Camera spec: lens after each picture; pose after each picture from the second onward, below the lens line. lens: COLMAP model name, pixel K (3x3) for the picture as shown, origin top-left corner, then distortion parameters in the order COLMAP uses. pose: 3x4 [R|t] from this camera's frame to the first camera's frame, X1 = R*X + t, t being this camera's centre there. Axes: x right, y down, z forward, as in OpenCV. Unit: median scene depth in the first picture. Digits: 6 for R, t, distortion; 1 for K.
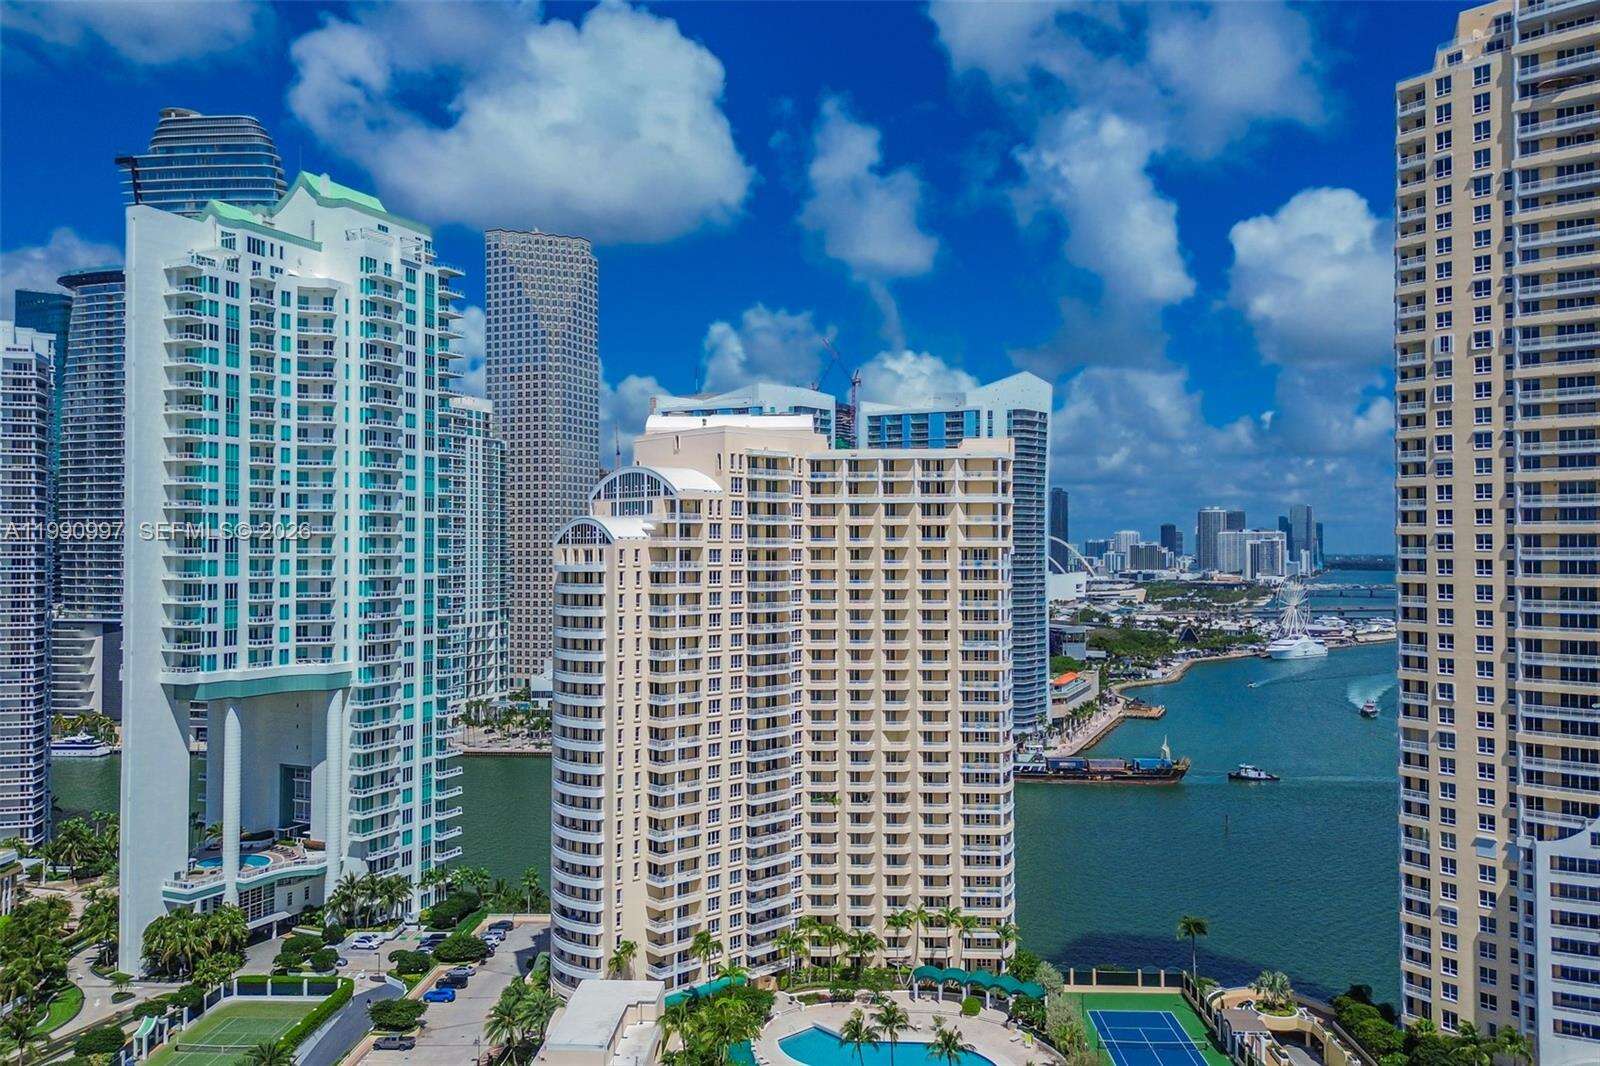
lens RADIAL K [[1178.3, 0, 800.0], [0, 1178.3, 533.0], [0, 0, 1]] dist [0.119780, -0.124743]
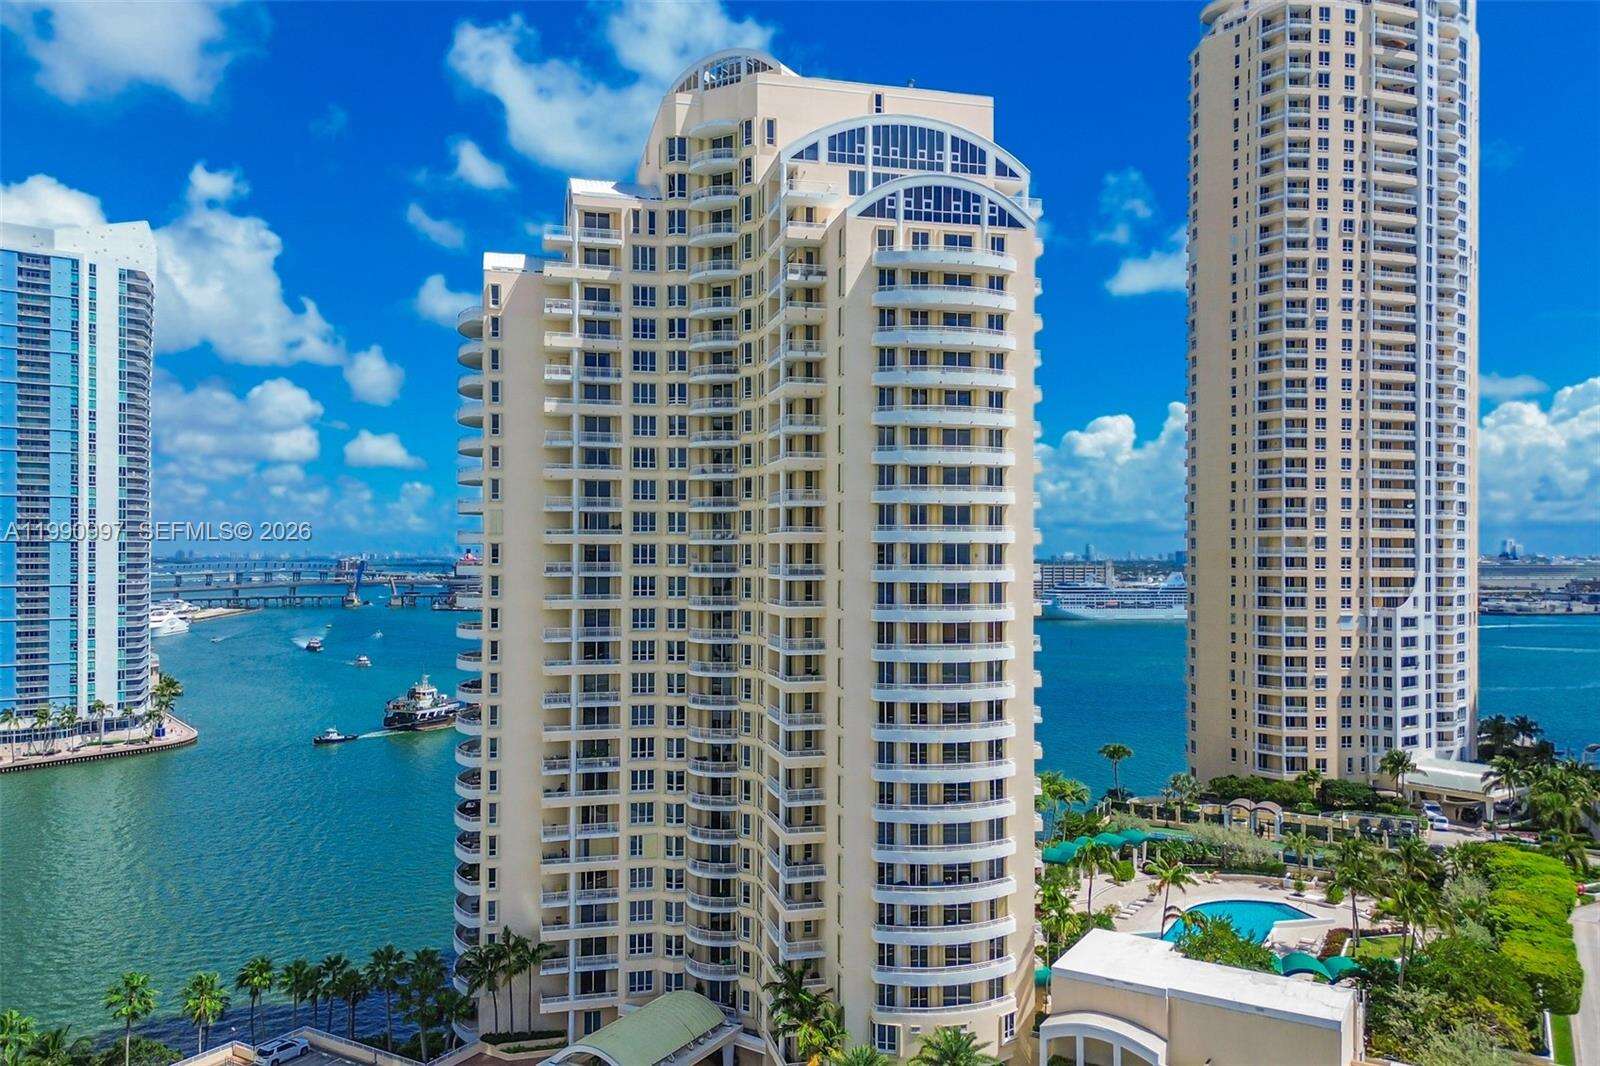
lens RADIAL K [[1160.6, 0, 791.2], [0, 1160.6, 550.7], [0, 0, 1]] dist [0.084543, -0.087410]
pose [[0.472780, 0.005479, 0.881164, -0.789738], [-0.011926, 0.999929, 0.000181, 0.184903], [-0.881100, -0.010595, 0.472812, 0.902668]]
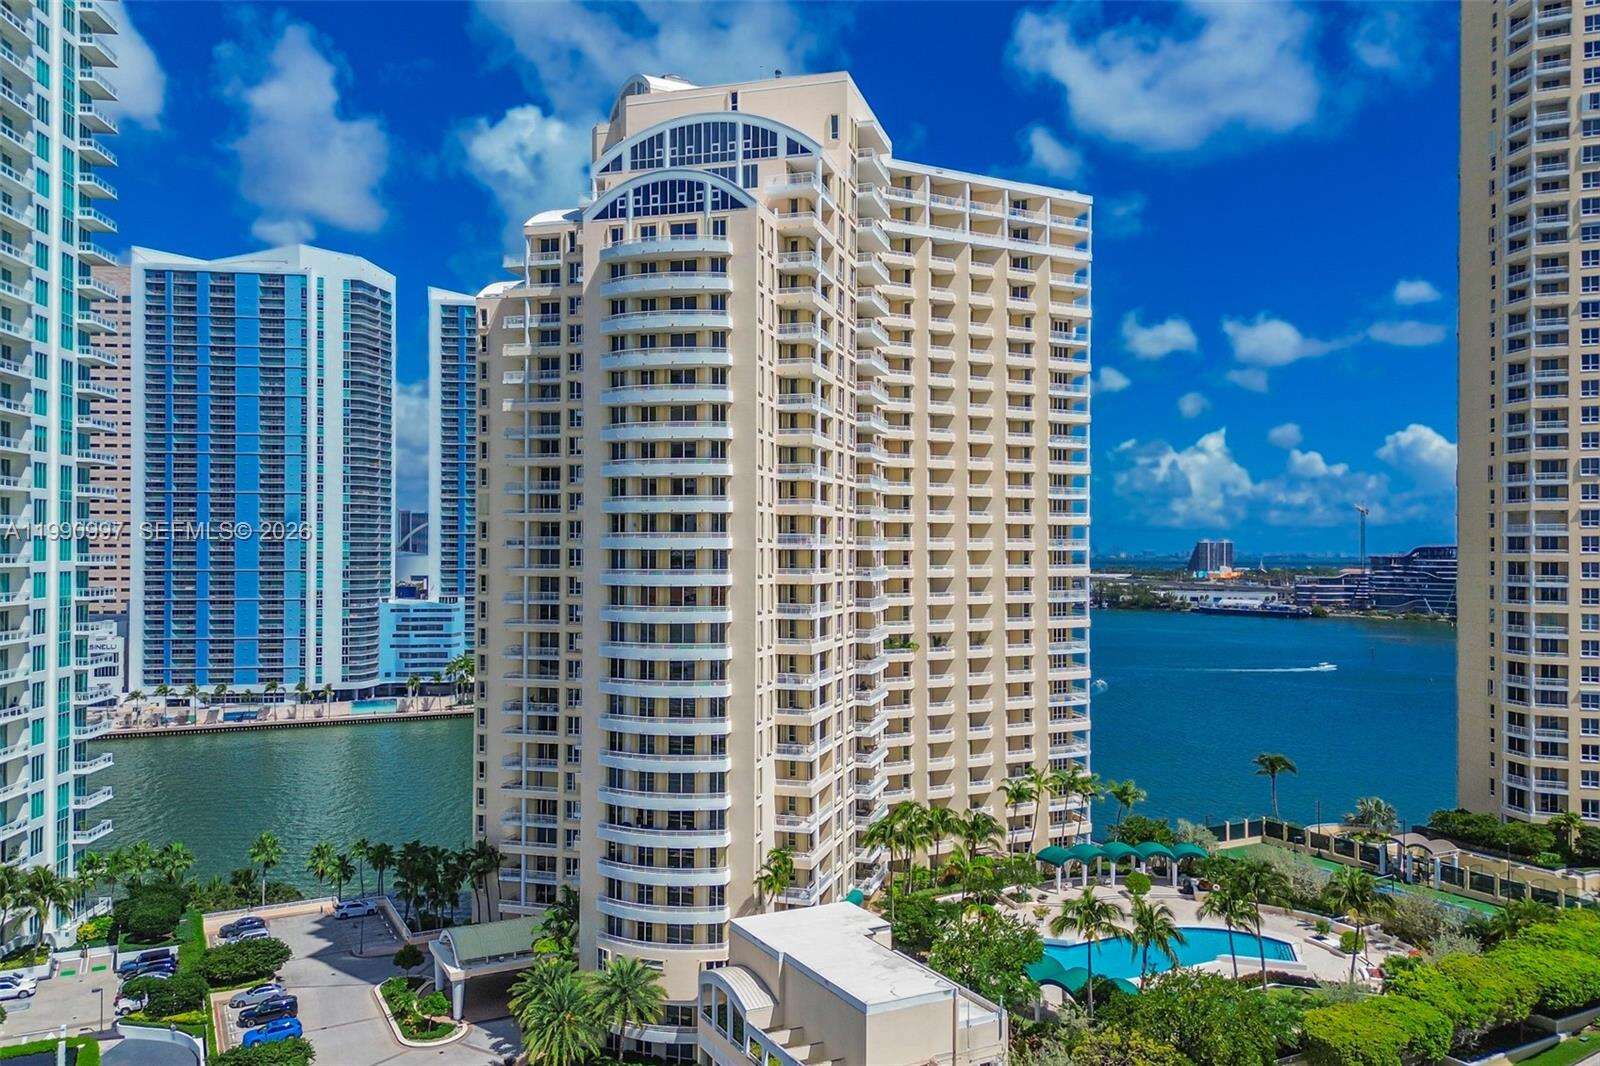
lens RADIAL K [[1177.4, 0, 794.2], [0, 1177.4, 546.2], [0, 0, 1]] dist [0.088454, -0.090058]
pose [[0.856841, 0.006229, 0.515543, -0.491149], [-0.010133, 0.999937, 0.004761, 0.194931], [-0.515481, -0.009303, 0.856850, 0.509900]]
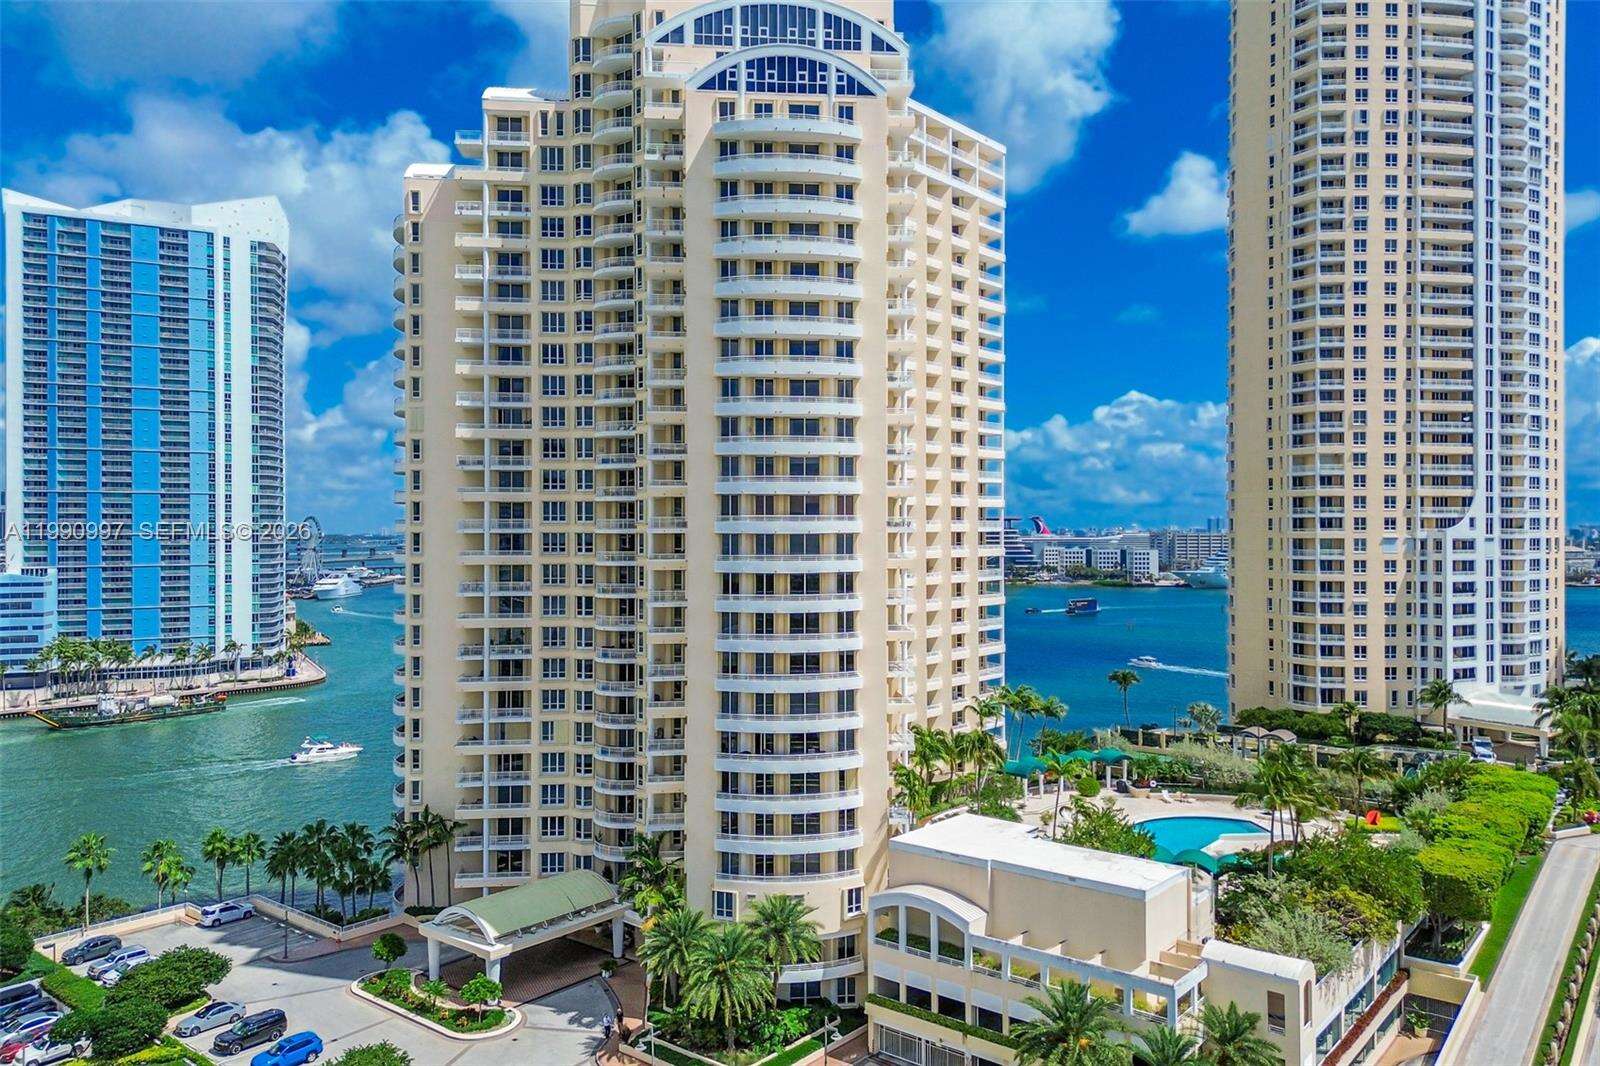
lens RADIAL K [[1168.8, 0, 793.3], [0, 1168.8, 526.8], [0, 0, 1]] dist [0.087089, -0.086309]
pose [[0.597513, 0.003804, 0.801850, -0.702601], [-0.007728, 0.999970, 0.001015, 0.238212], [-0.801822, -0.006803, 0.597525, 0.750533]]
